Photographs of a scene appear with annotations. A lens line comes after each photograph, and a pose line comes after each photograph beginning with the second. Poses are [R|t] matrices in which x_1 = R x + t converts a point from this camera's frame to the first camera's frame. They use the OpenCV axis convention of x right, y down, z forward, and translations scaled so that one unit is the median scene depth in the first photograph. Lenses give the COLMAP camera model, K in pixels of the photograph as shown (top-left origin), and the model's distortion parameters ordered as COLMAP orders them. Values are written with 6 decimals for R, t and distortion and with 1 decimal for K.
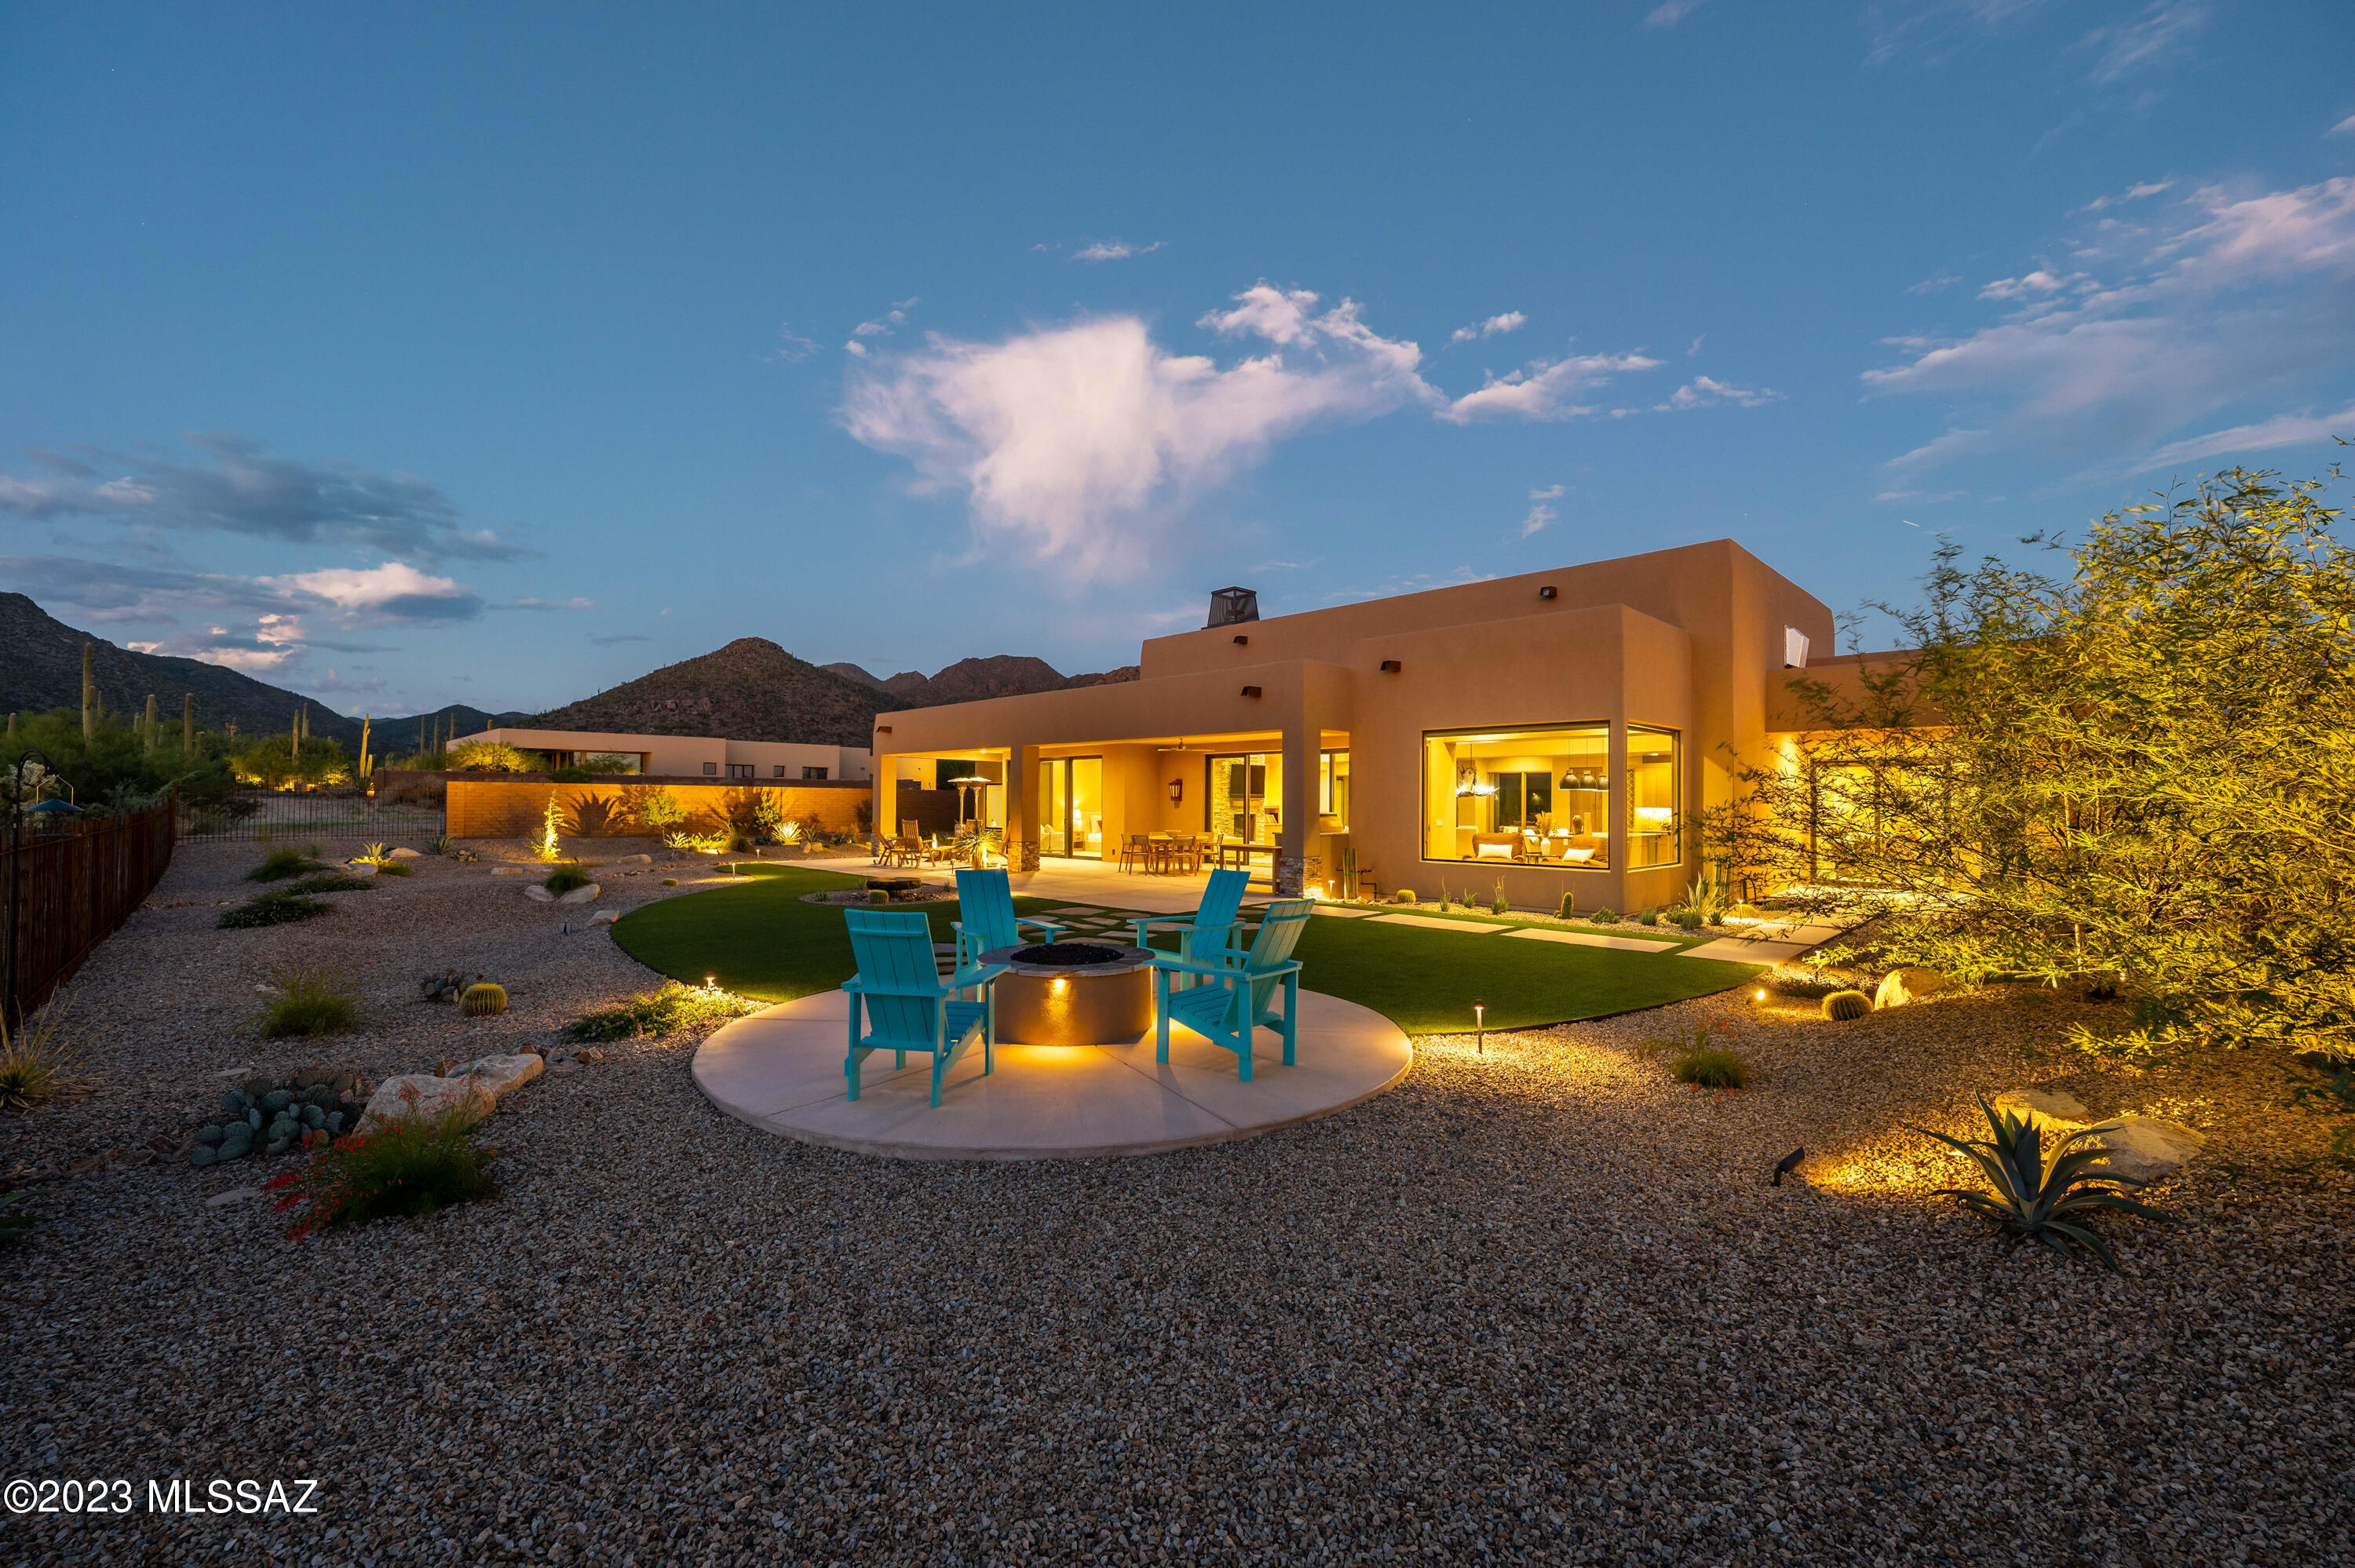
lens RADIAL K [[939.0, 0, 1173.7], [0, 939.0, 789.4], [0, 0, 1]] dist [0.001249, -0.000044]
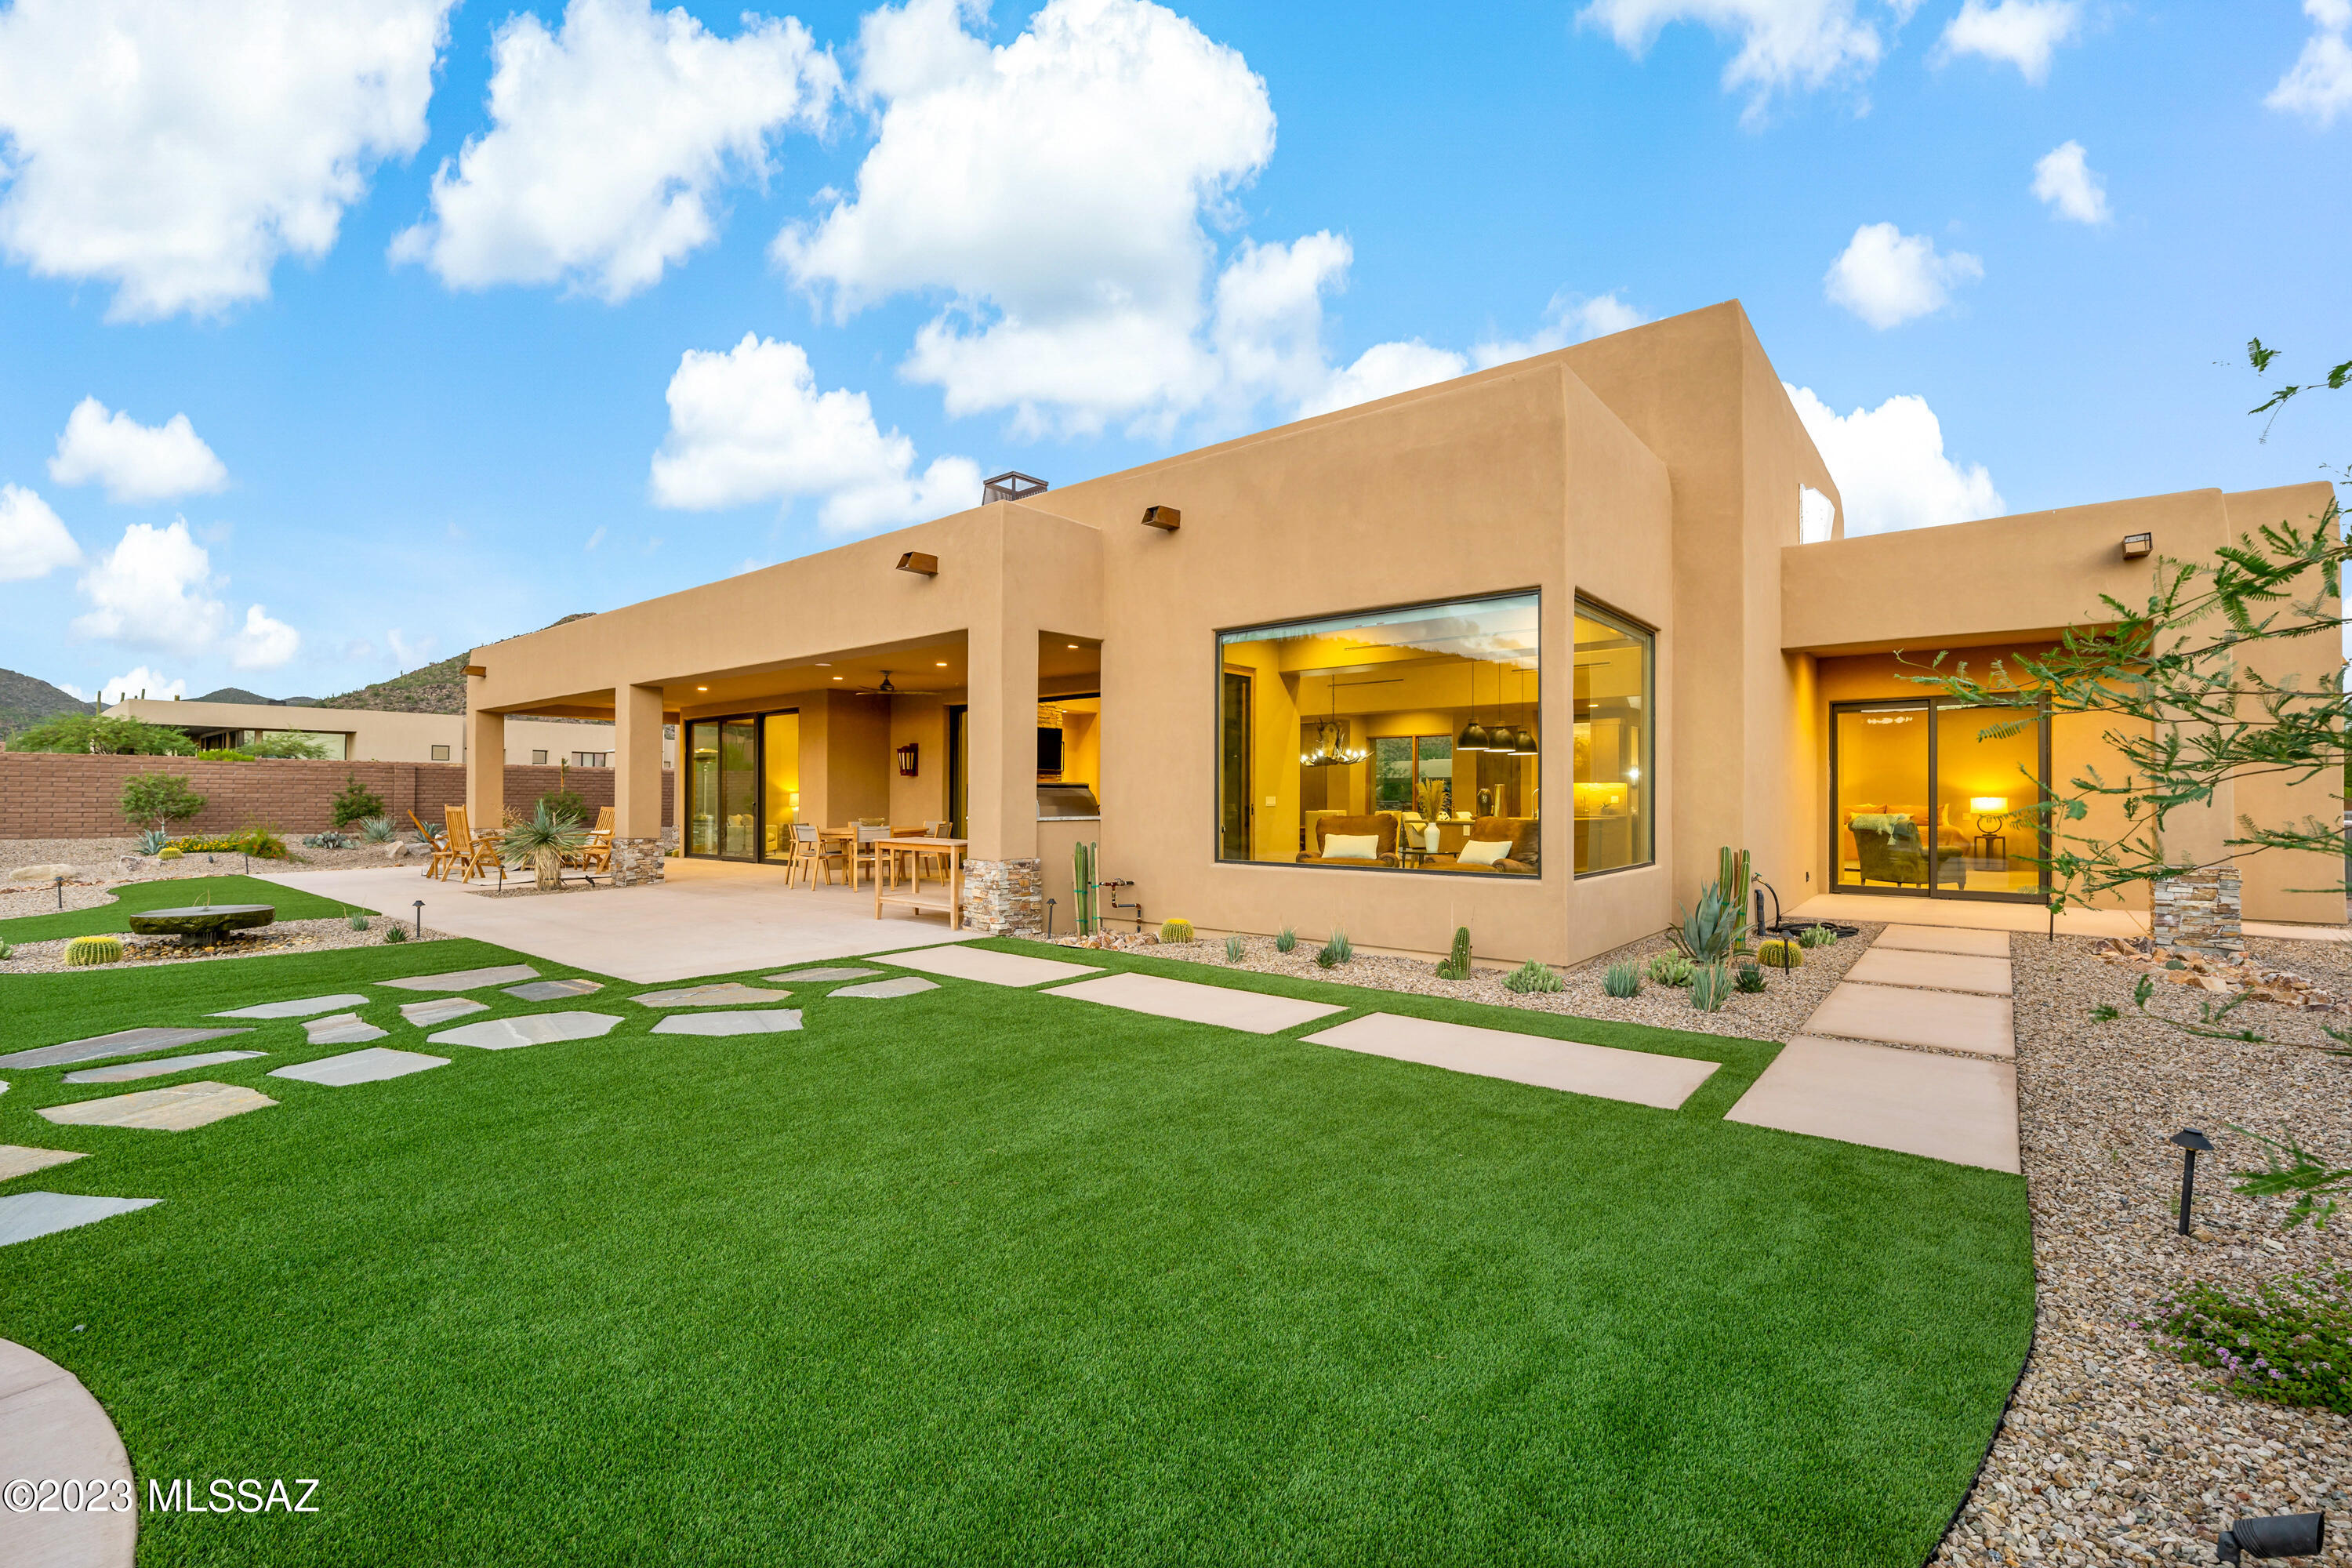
lens RADIAL K [[1009.6, 0, 1168.7], [0, 1009.6, 786.4], [0, 0, 1]] dist [0.001542, 0.000580]
pose [[0.995149, -0.003539, 0.098311, 0.140697], [0.003314, 0.999992, 0.002452, 0.022332], [-0.098319, -0.002114, 0.995153, 0.320553]]
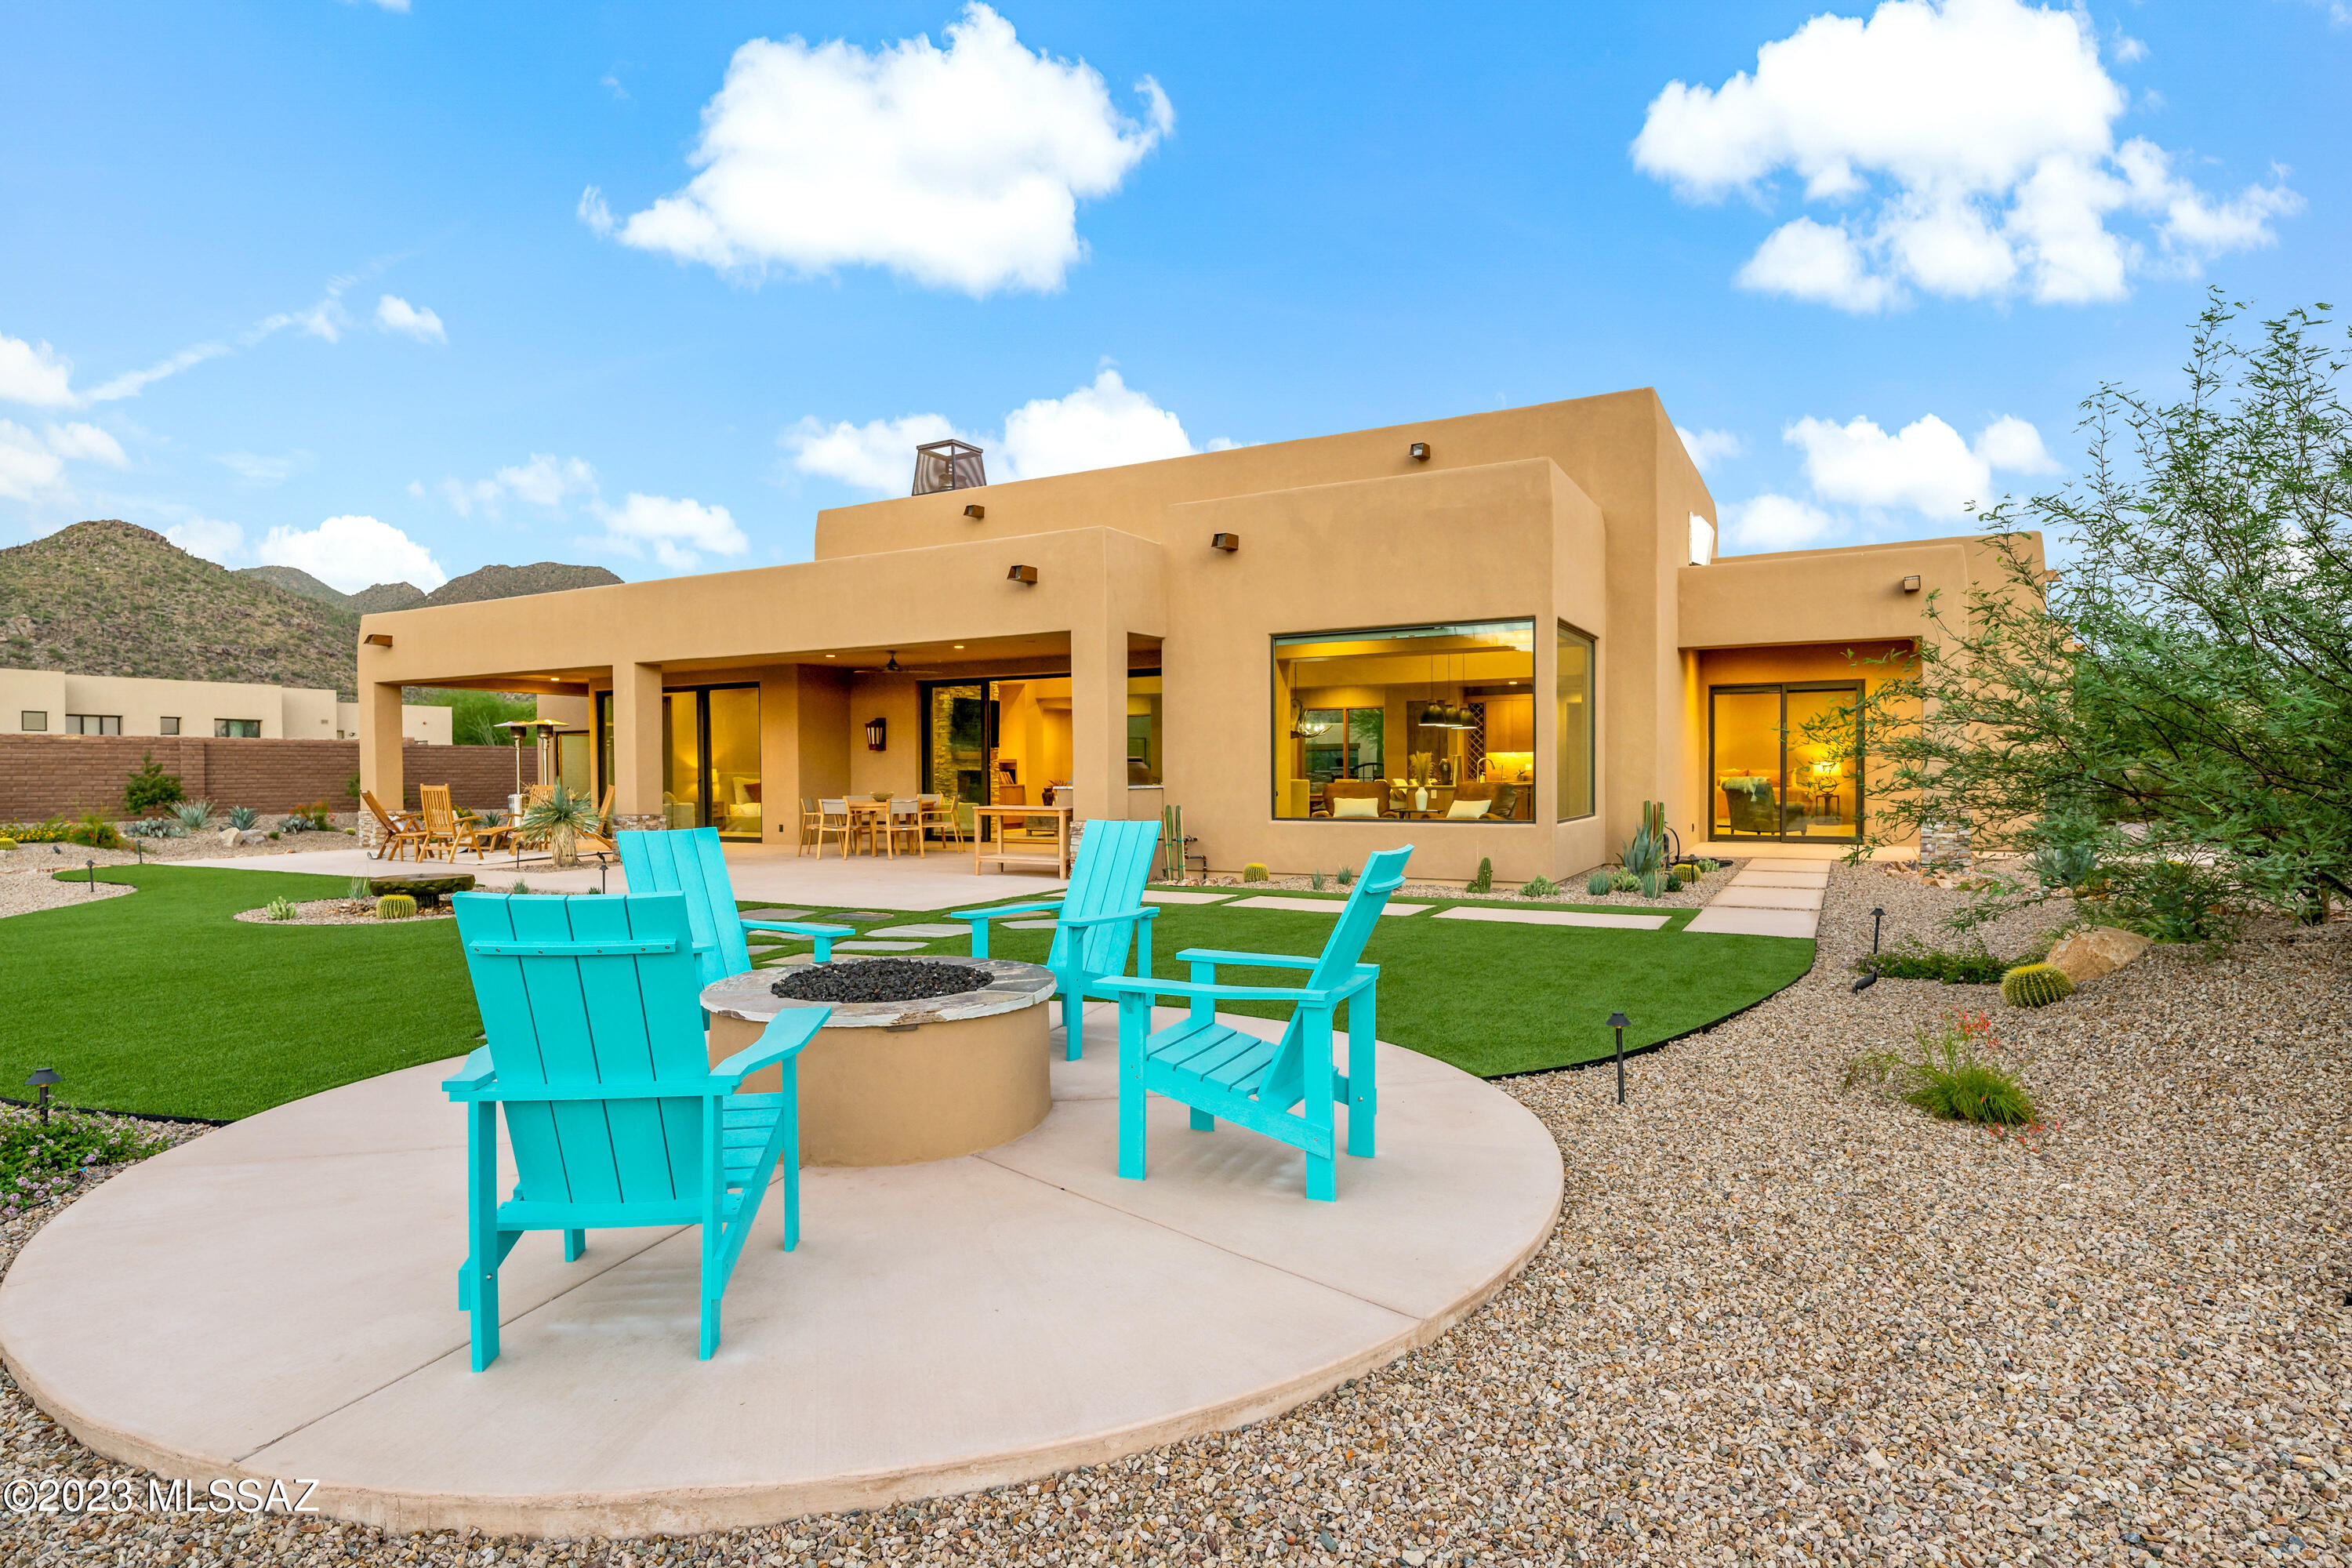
lens RADIAL K [[1235.6, 0, 1168.5], [0, 1235.6, 787.9], [0, 0, 1]] dist [0.002541, -0.000250]
pose [[0.960381, -0.018260, 0.278093, -0.052553], [0.010496, 0.999513, 0.029382, 0.018221], [-0.278494, -0.025299, 0.960105, 0.107737]]
